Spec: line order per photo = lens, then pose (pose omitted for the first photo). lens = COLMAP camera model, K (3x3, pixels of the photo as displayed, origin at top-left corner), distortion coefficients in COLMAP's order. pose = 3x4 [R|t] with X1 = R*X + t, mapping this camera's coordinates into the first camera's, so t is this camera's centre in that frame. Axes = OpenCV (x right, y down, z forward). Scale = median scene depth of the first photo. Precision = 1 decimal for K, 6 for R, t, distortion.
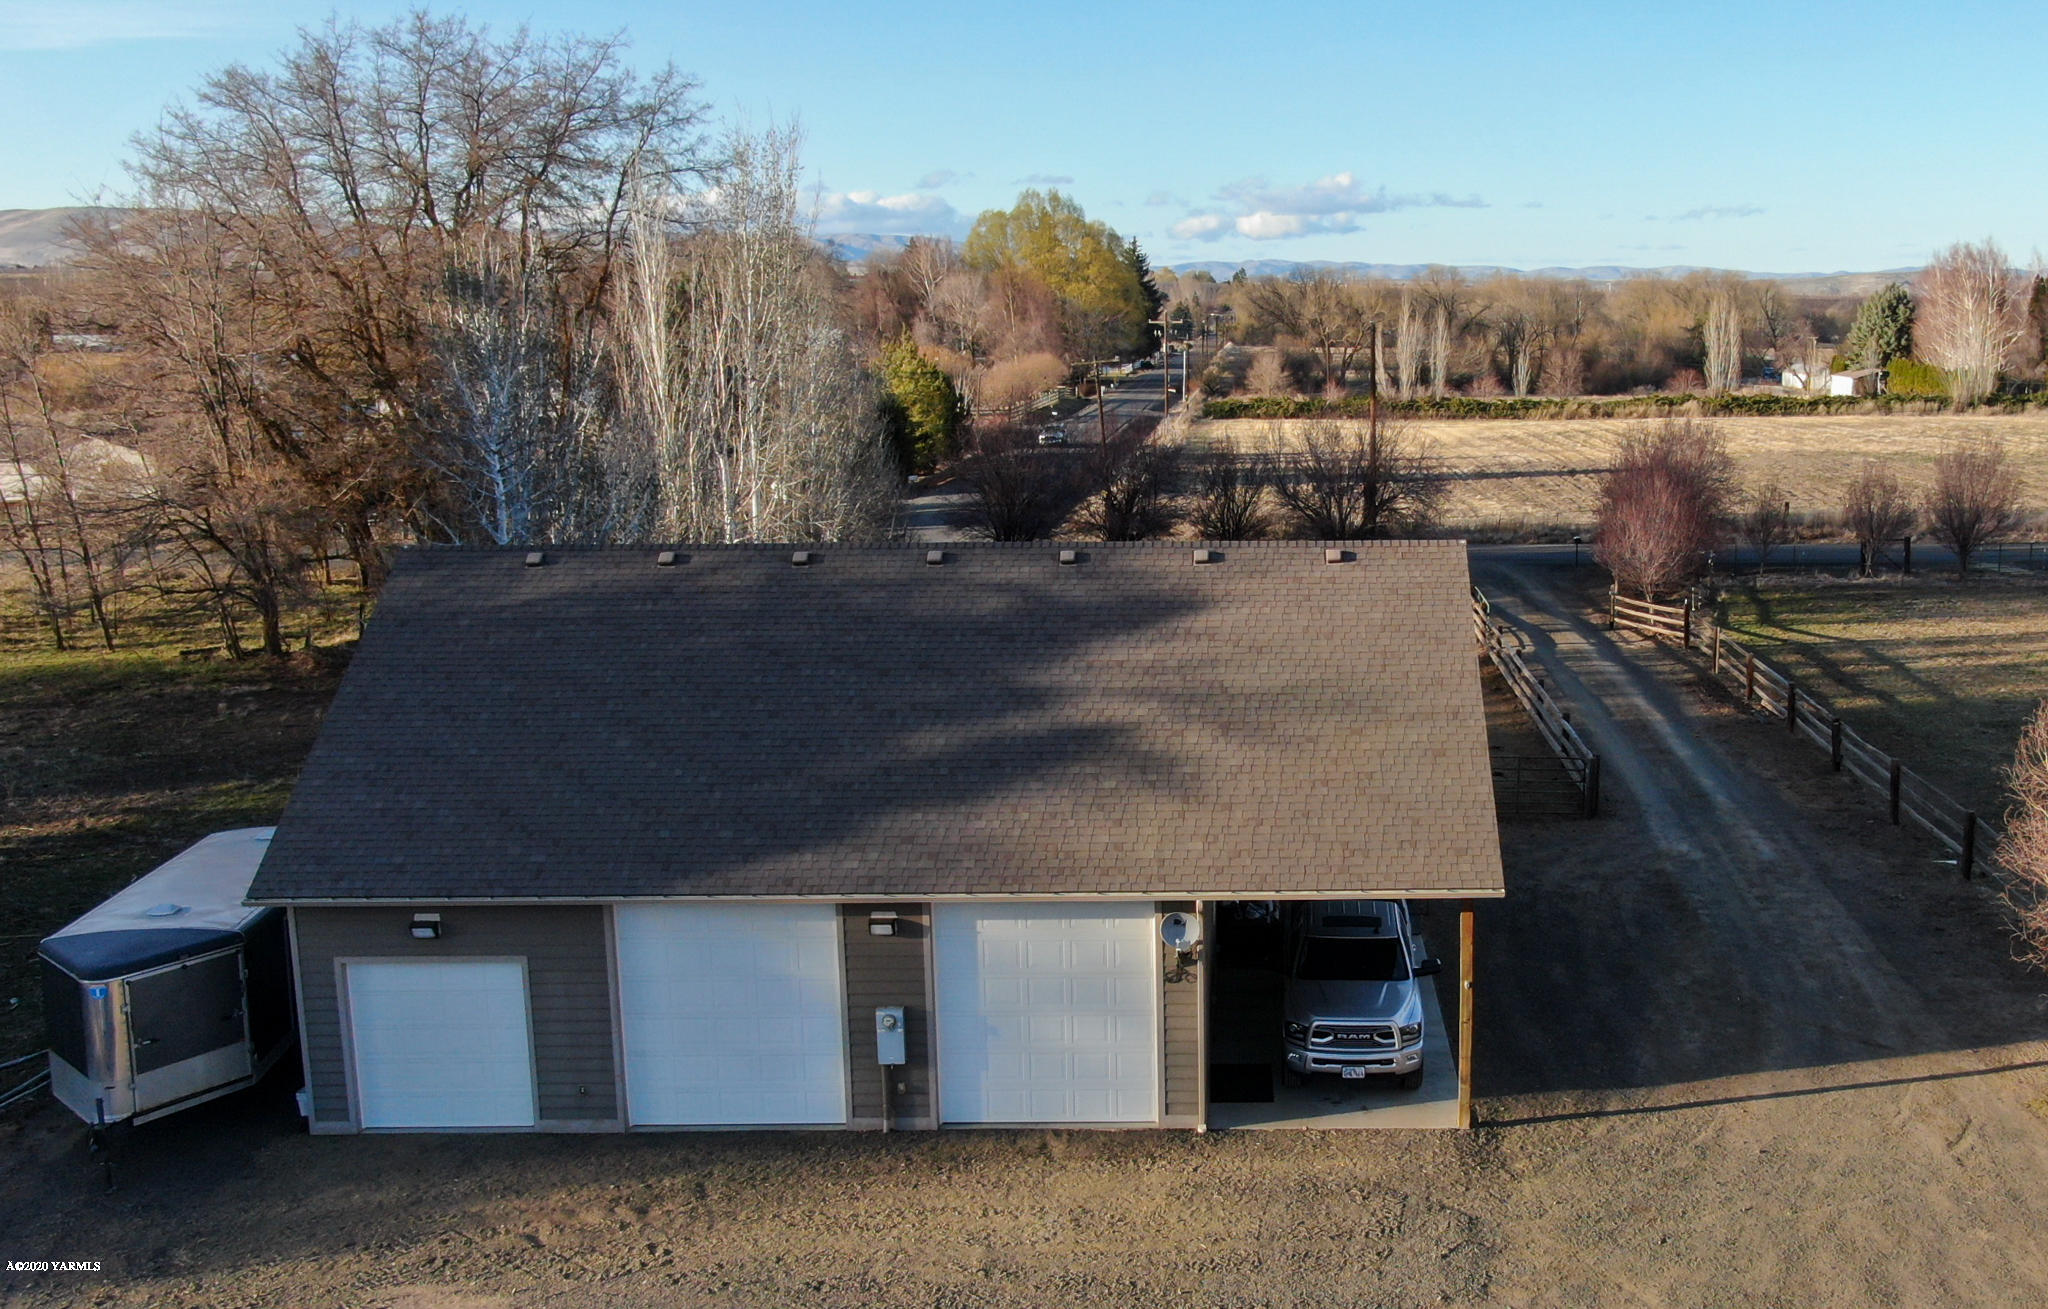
lens RADIAL K [[2133.7, 0, 1026.2], [0, 2133.7, 654.4], [0, 0, 1]] dist [-0.030195, 0.000000]
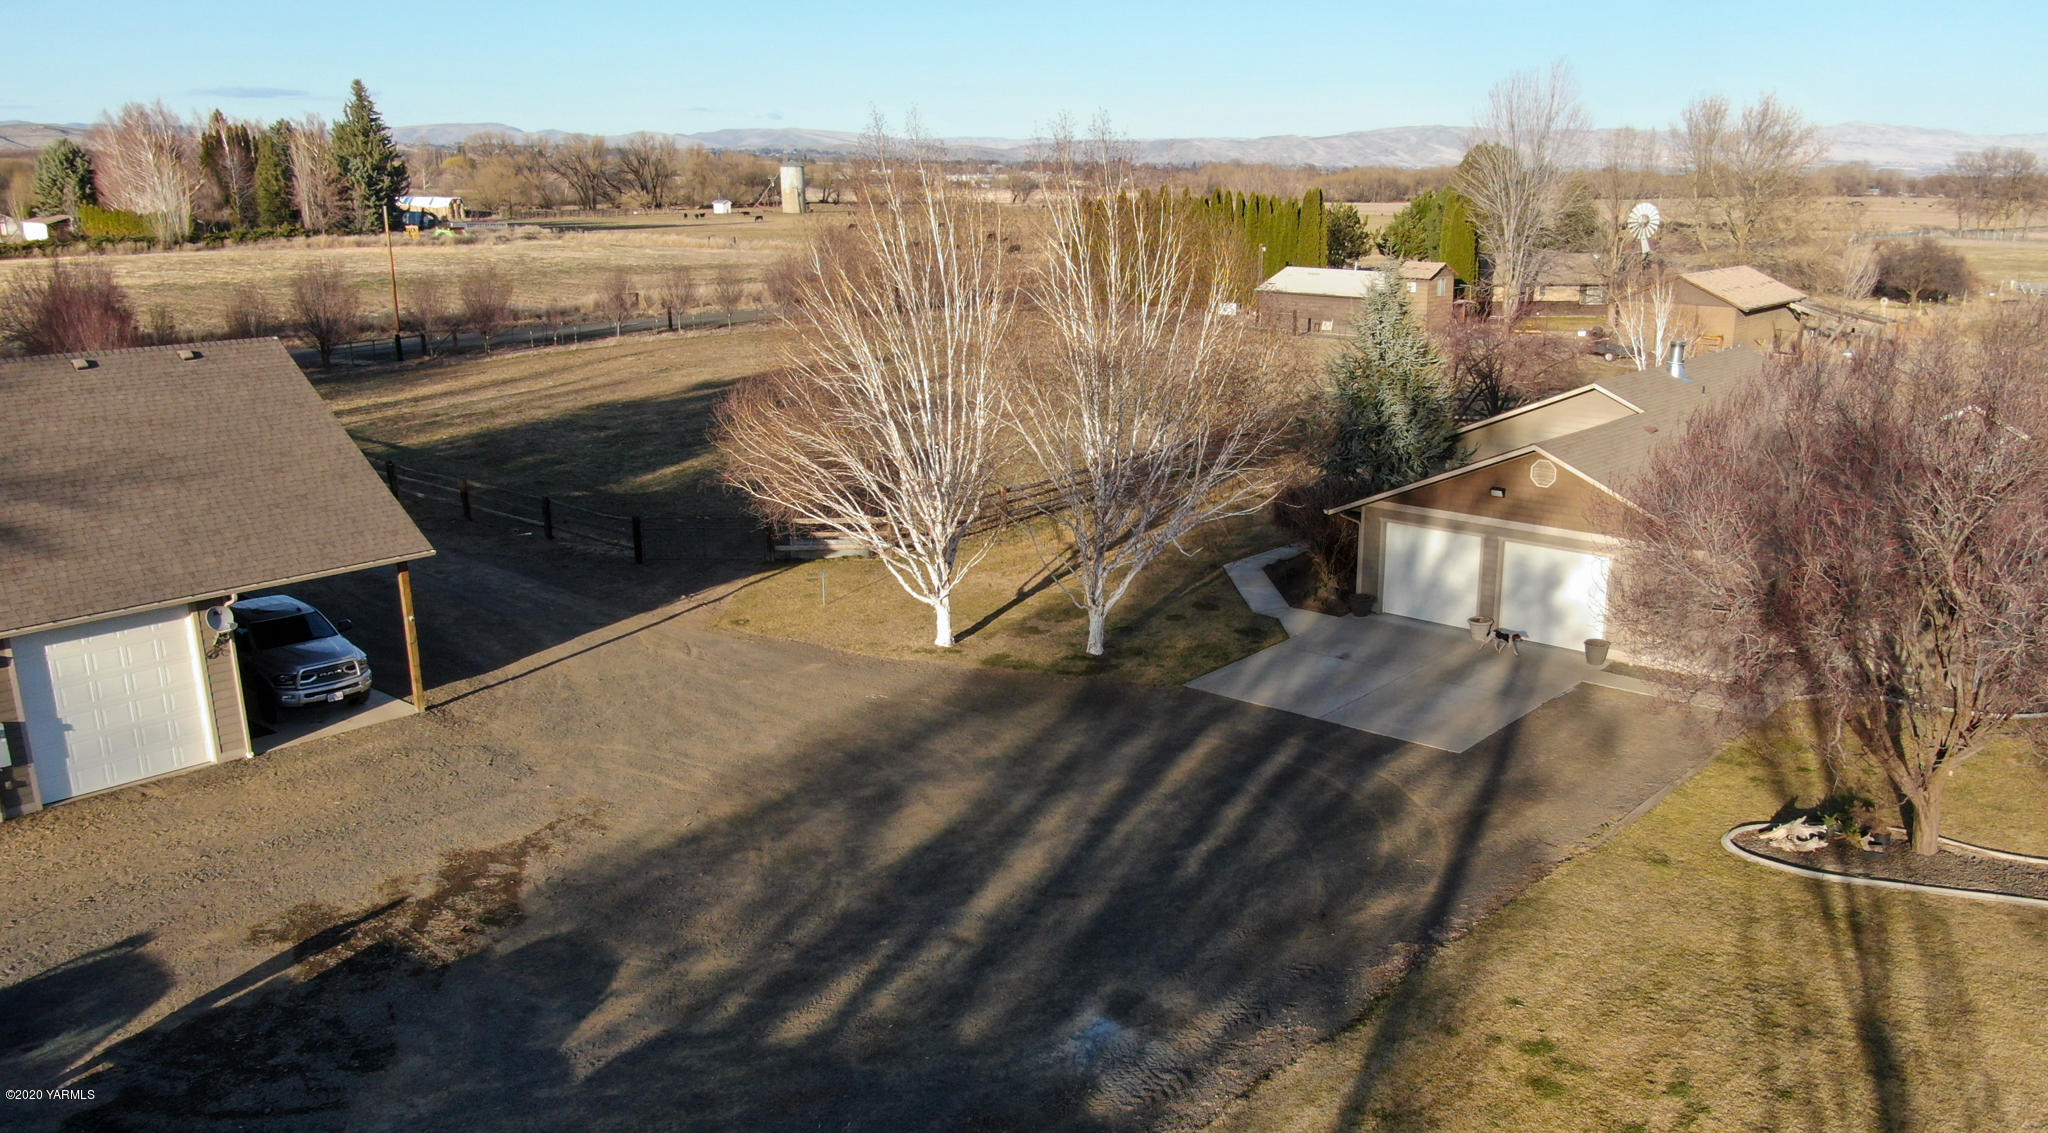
lens RADIAL K [[1768.1, 0, 1024.0], [0, 1768.1, 566.9], [0, 0, 1]] dist [-0.018893, -0.015156]
pose [[0.644312, -0.162780, 0.747238, -0.432735], [0.113759, 0.986614, 0.116837, 0.019446], [-0.756254, 0.009725, 0.654205, -0.157677]]
